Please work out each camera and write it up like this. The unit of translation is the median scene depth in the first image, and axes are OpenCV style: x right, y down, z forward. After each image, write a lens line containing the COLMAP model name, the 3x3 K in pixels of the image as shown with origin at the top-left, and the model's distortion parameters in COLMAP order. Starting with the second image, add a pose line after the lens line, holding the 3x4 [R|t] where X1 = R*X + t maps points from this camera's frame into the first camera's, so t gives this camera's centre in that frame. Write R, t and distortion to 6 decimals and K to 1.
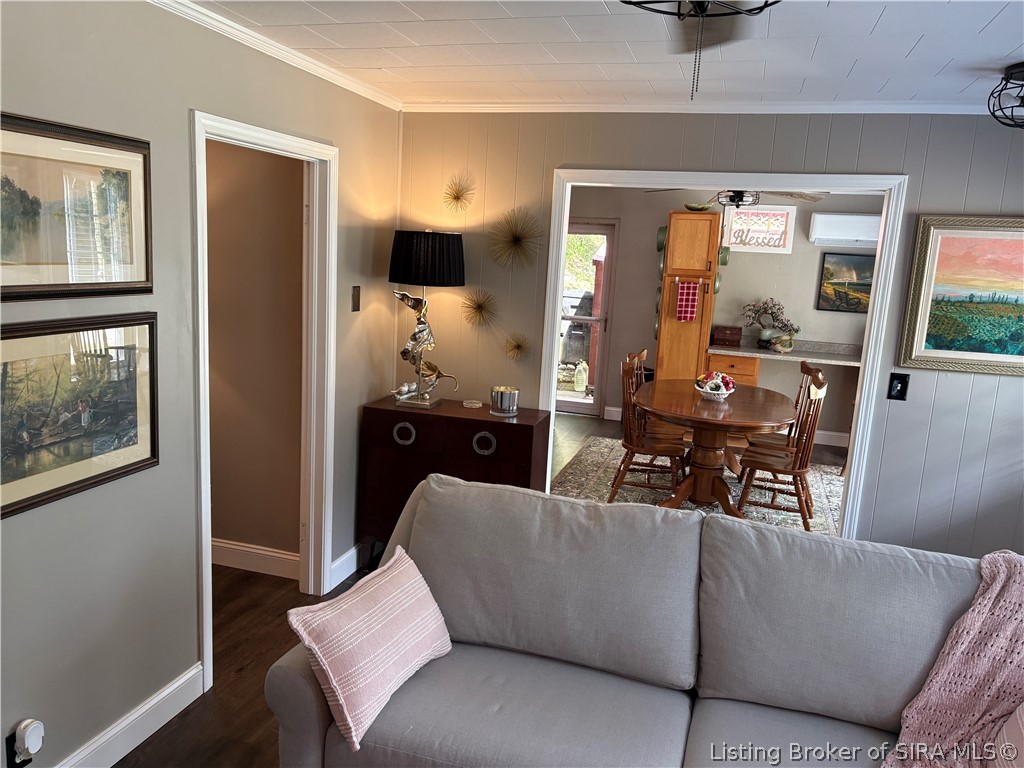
lens RADIAL K [[780.7, 0, 512.0], [0, 780.7, 384.0], [0, 0, 1]] dist [0.081569, -0.104612]
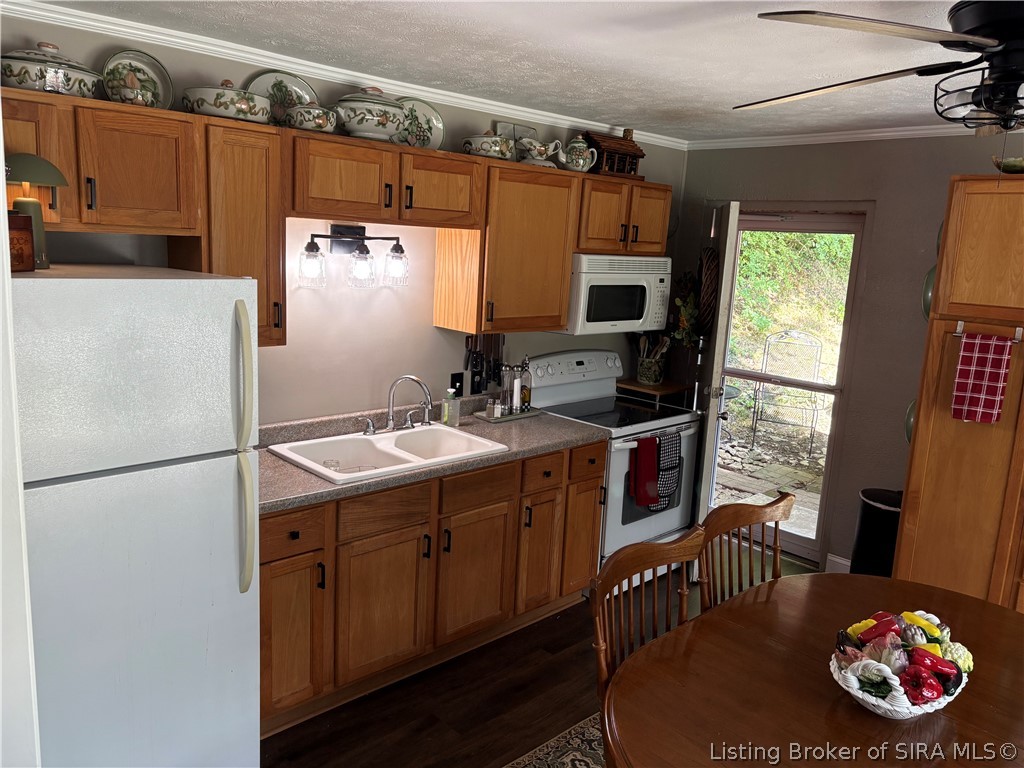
lens RADIAL K [[780.7, 0, 512.0], [0, 780.7, 384.0], [0, 0, 1]] dist [0.081569, -0.104612]
pose [[0.873631, 0.082693, -0.479511, 0.203005], [-0.090523, 0.995871, 0.006815, -0.079269], [0.478094, 0.037453, 0.877510, 0.471273]]
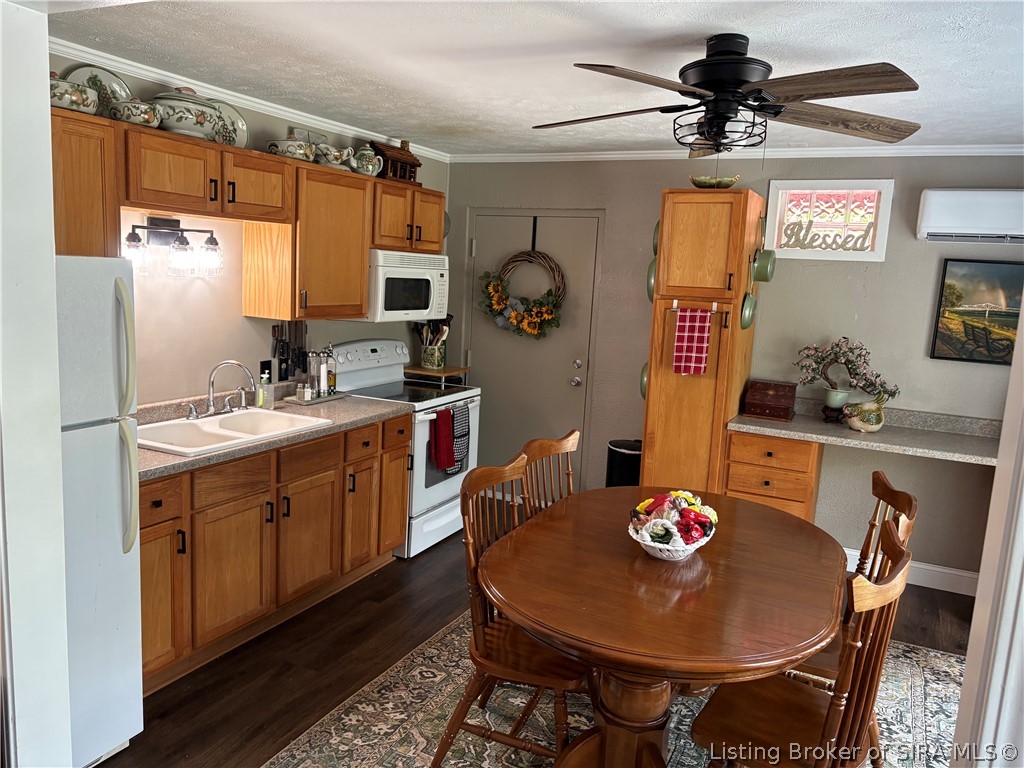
lens RADIAL K [[781.3, 0, 512.0], [0, 781.3, 384.0], [0, 0, 1]] dist [0.055824, -0.007150]
pose [[0.987456, 0.020600, -0.156545, 0.179290], [-0.025682, 0.999204, -0.030513, -0.050556], [0.155792, 0.034151, 0.987199, 0.389245]]
